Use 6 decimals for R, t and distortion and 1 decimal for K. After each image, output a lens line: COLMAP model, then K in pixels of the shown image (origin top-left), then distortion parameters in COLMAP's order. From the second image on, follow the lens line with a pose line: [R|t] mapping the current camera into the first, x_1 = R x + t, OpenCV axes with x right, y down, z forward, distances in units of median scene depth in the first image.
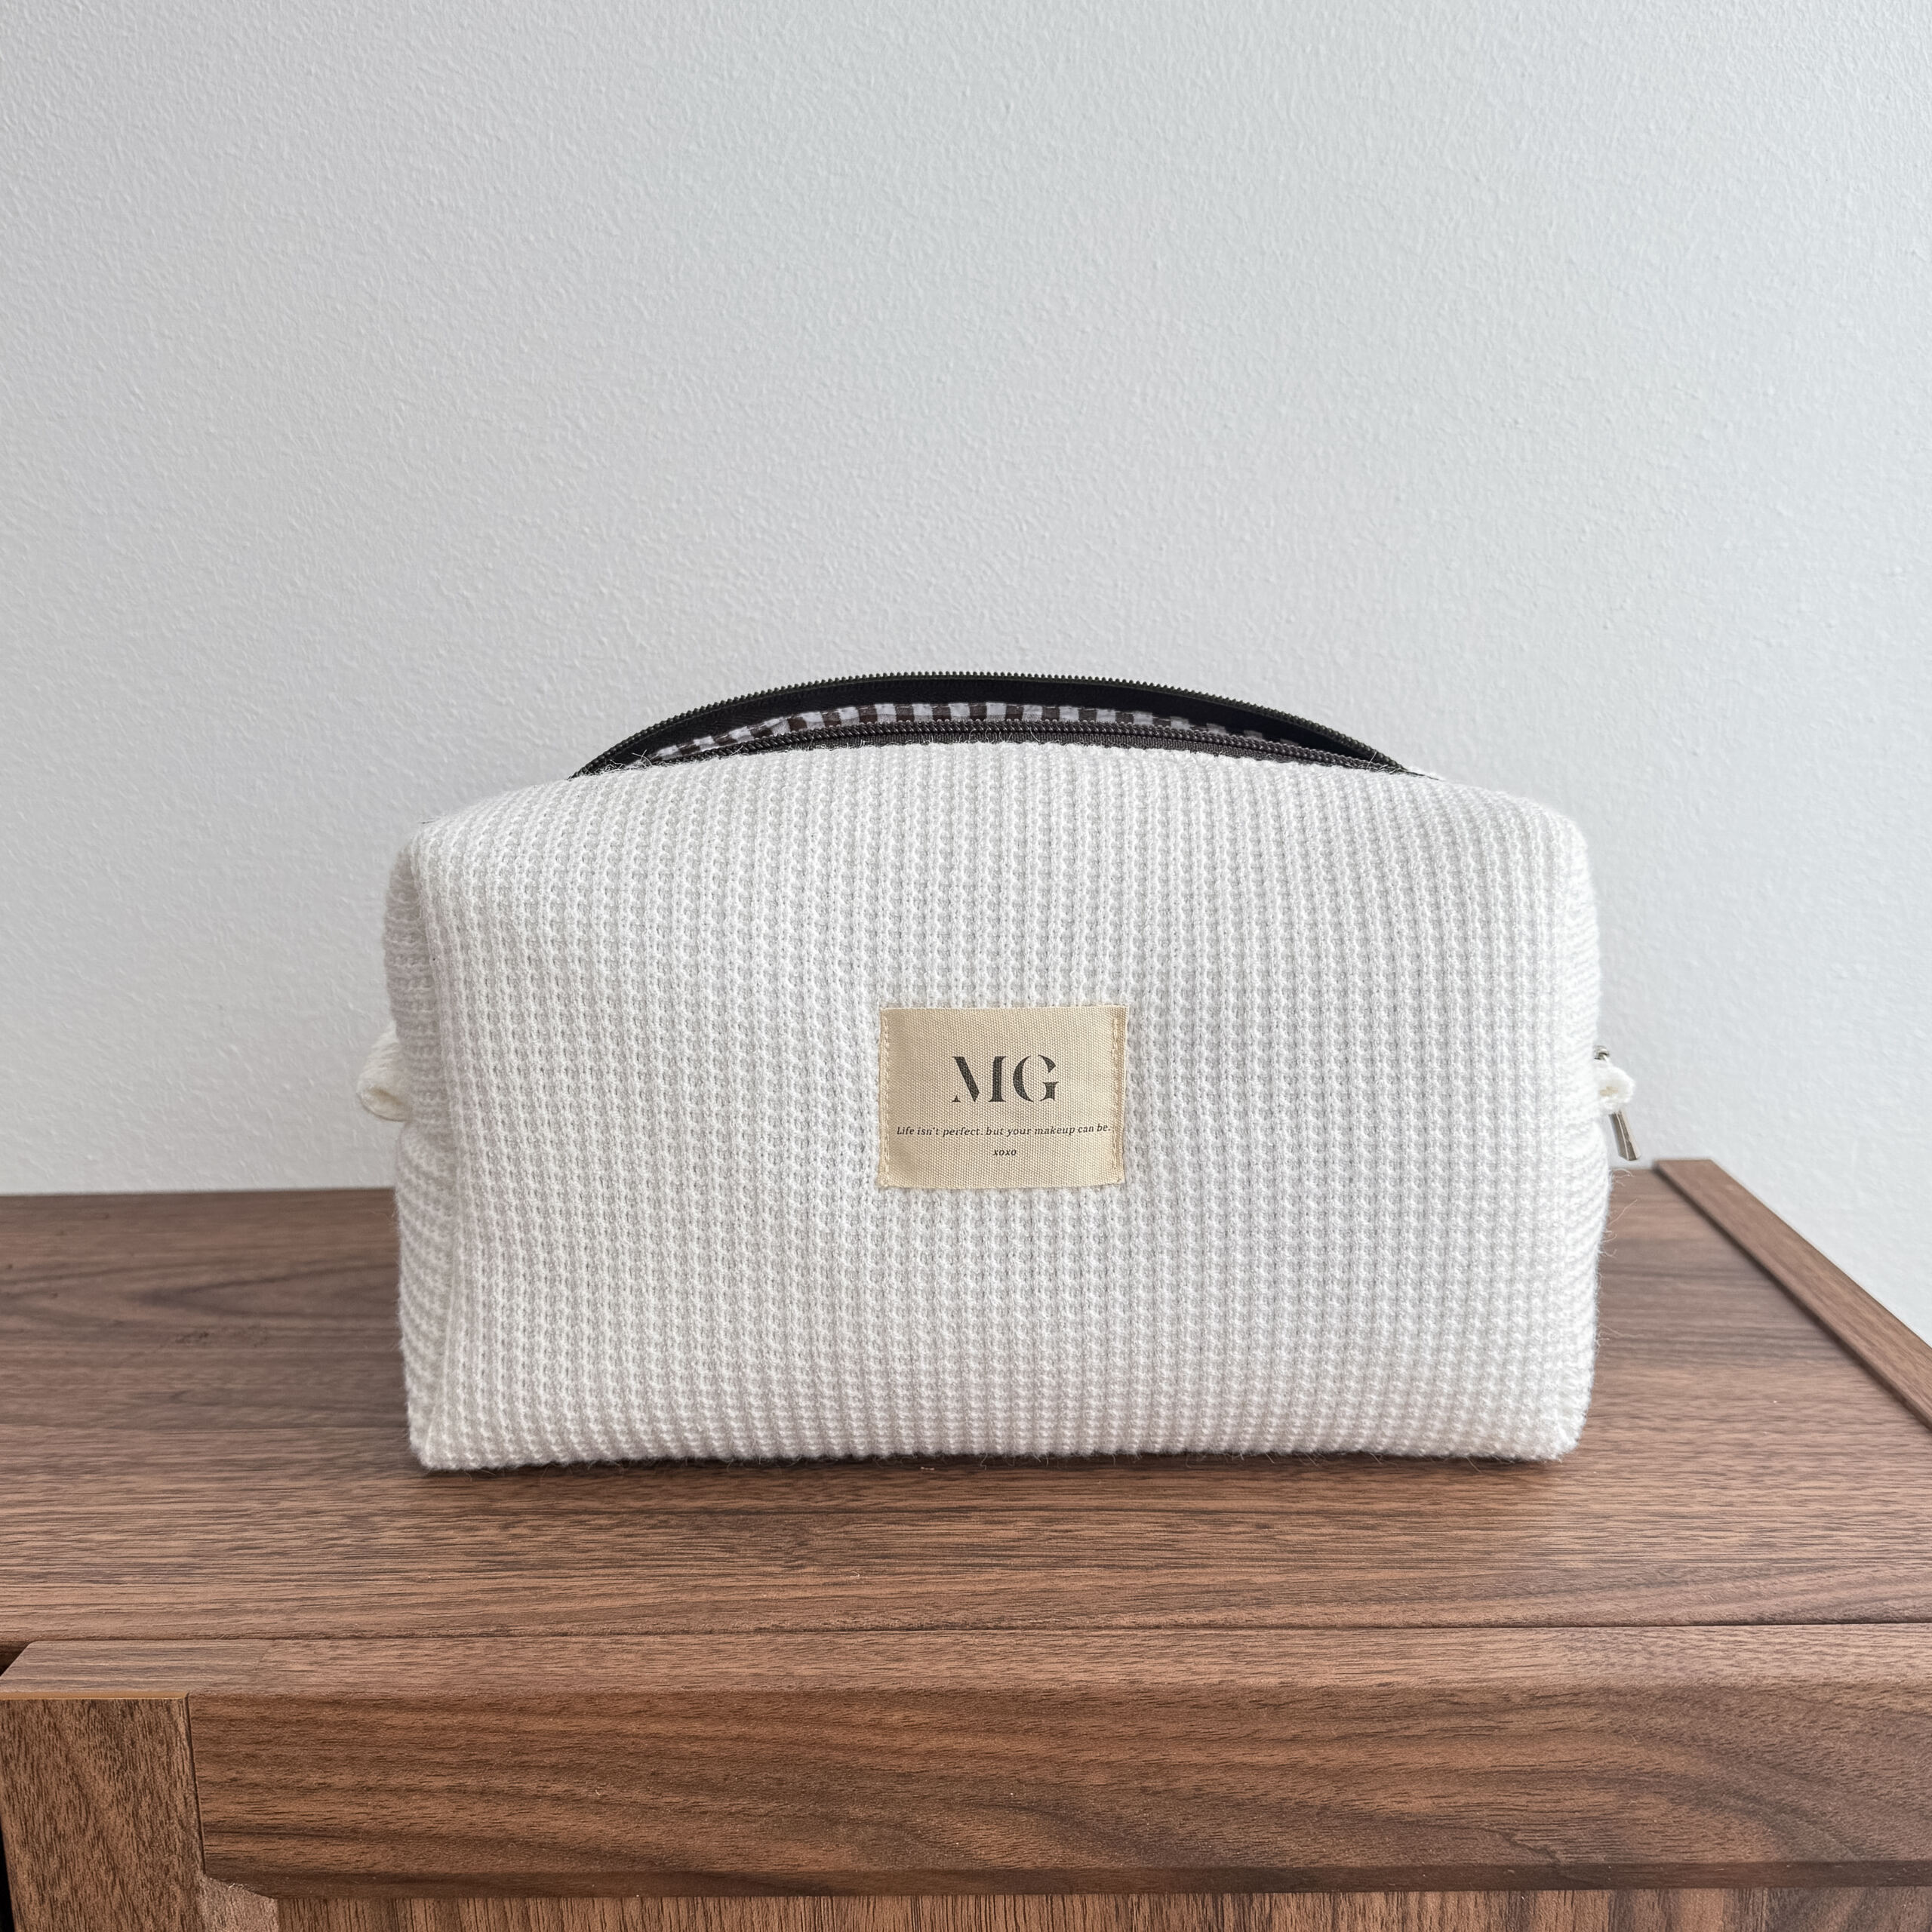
lens RADIAL K [[2127.7, 0, 960.4], [0, 2127.7, 974.6], [0, 0, 1]] dist [0.194125, -0.538261]
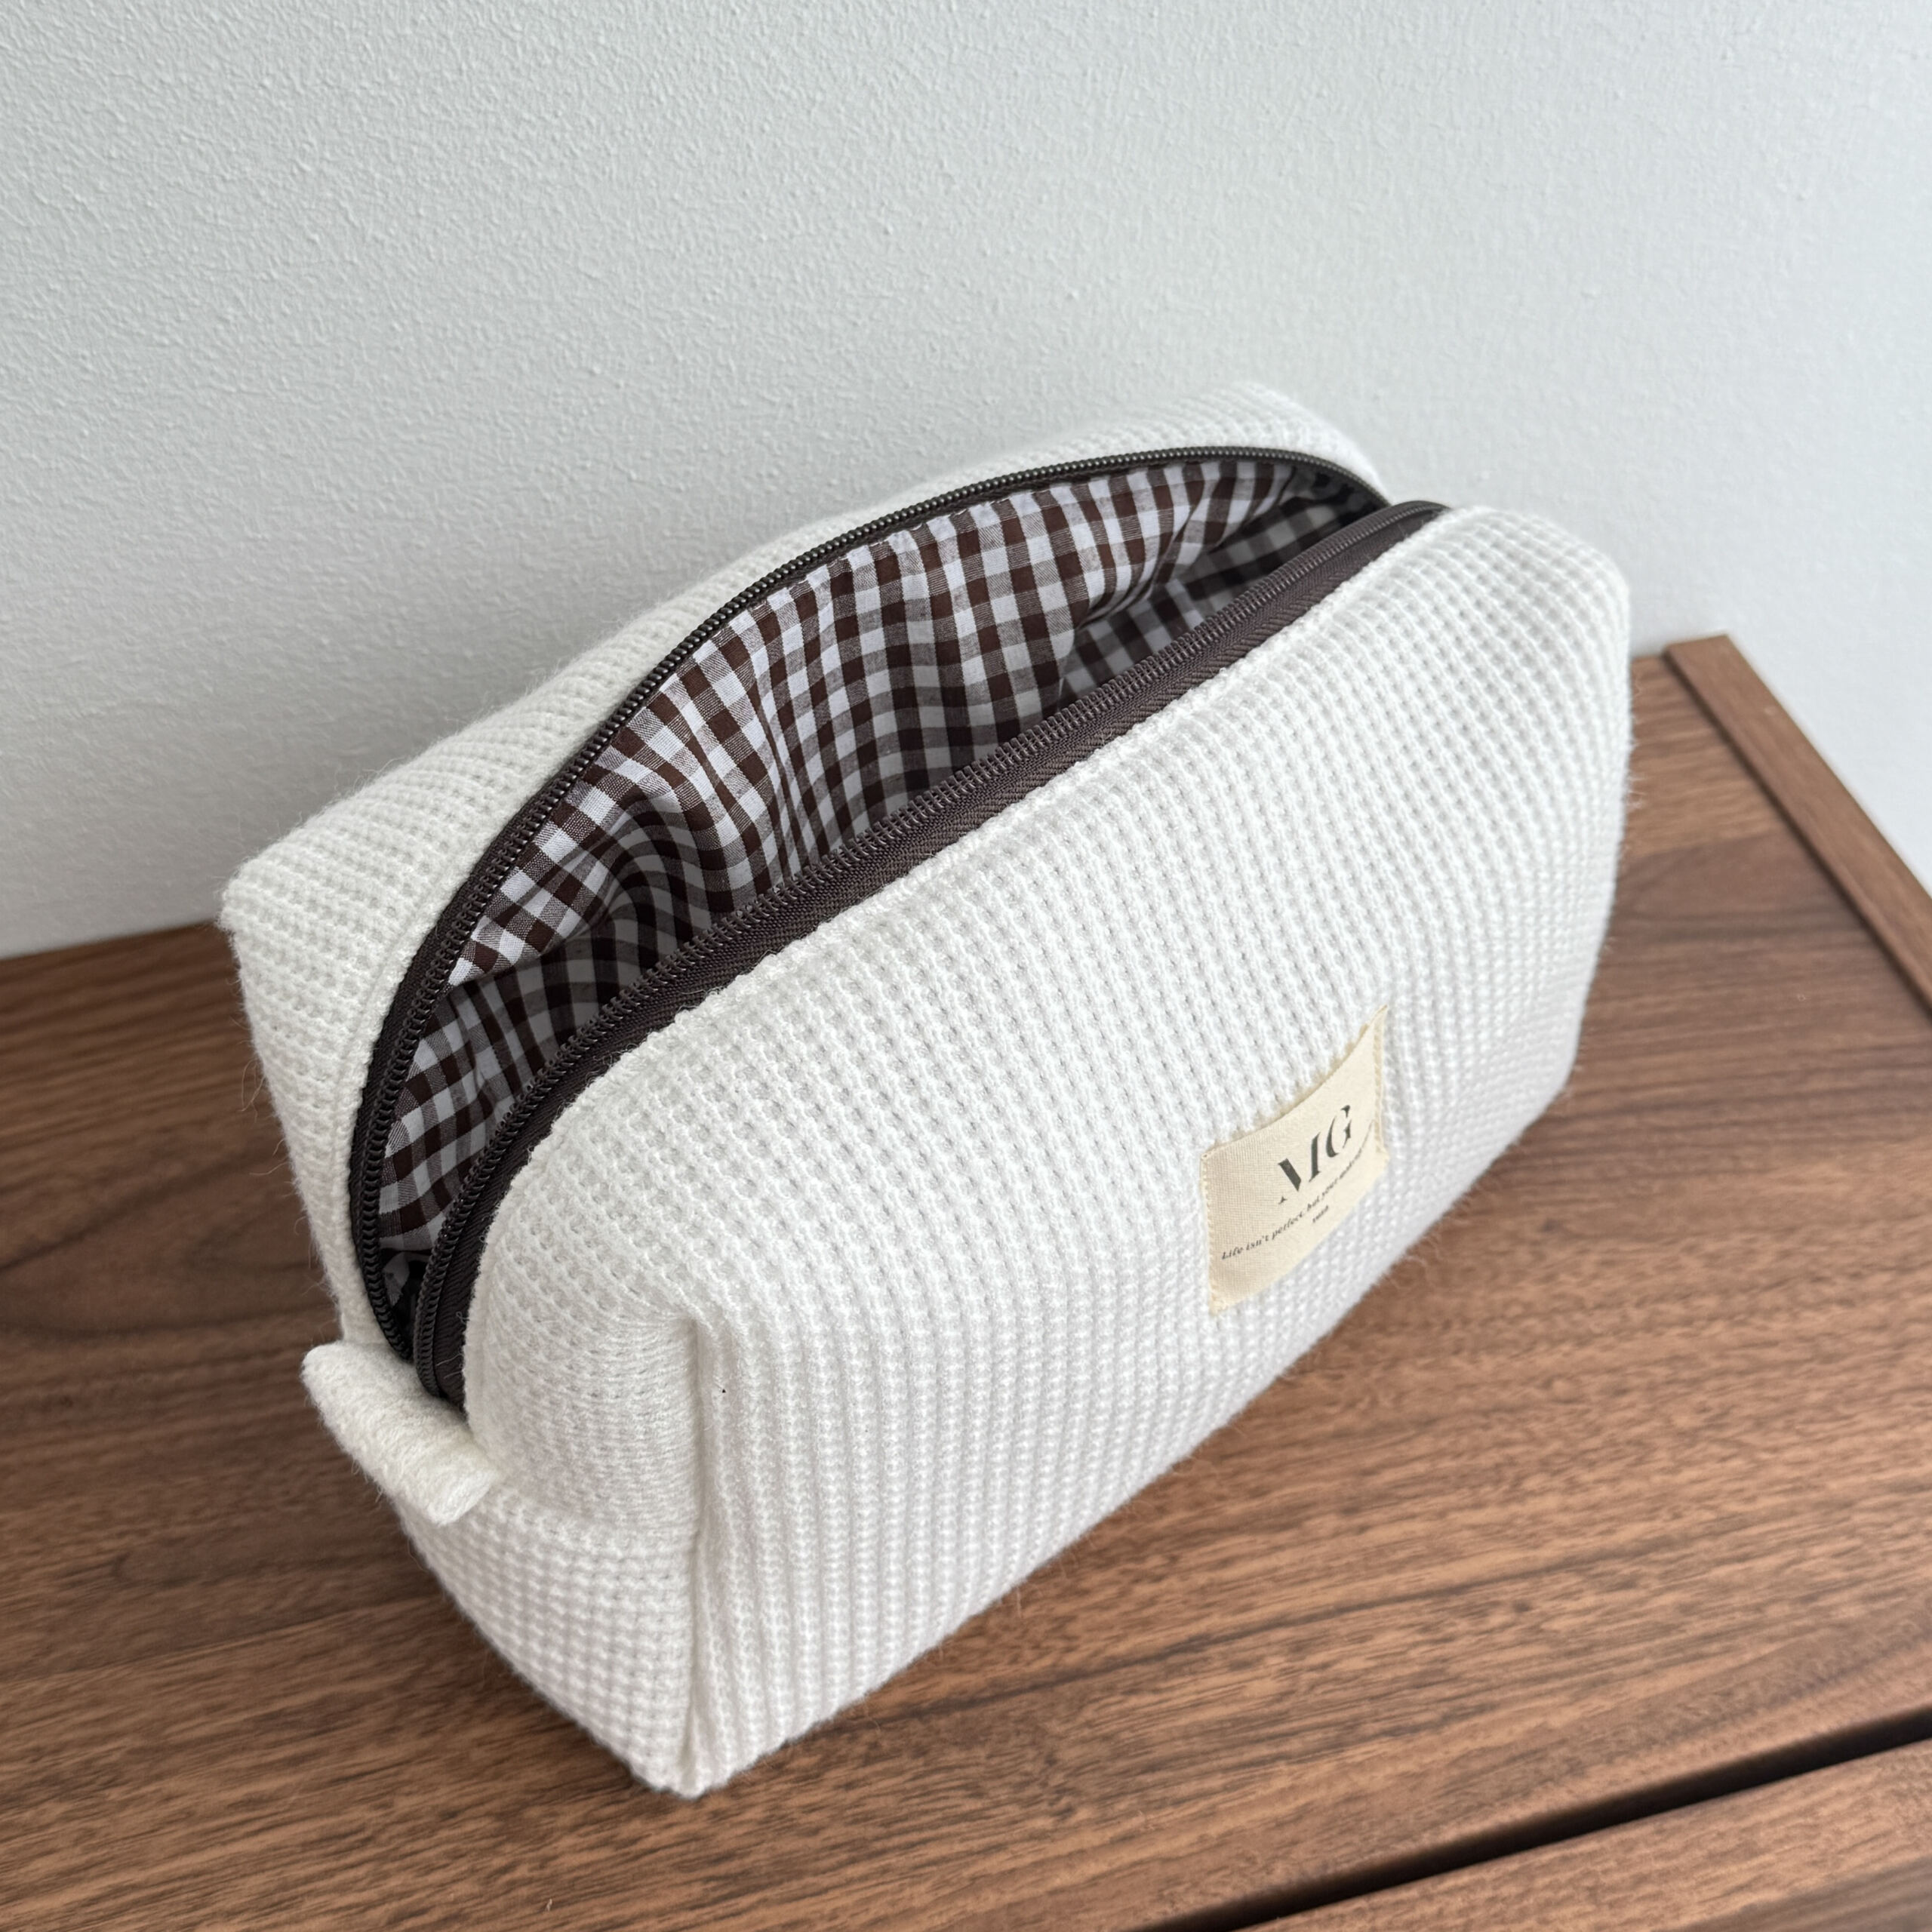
lens RADIAL K [[2575.2, 0, 954.4], [0, 2575.2, 860.1], [0, 0, 1]] dist [0.217718, -0.631536]
pose [[0.958766, -0.176481, 0.222762, -0.196021], [0.027480, 0.837722, 0.545406, -0.432576], [-0.282866, -0.516795, 0.808028, 0.231605]]
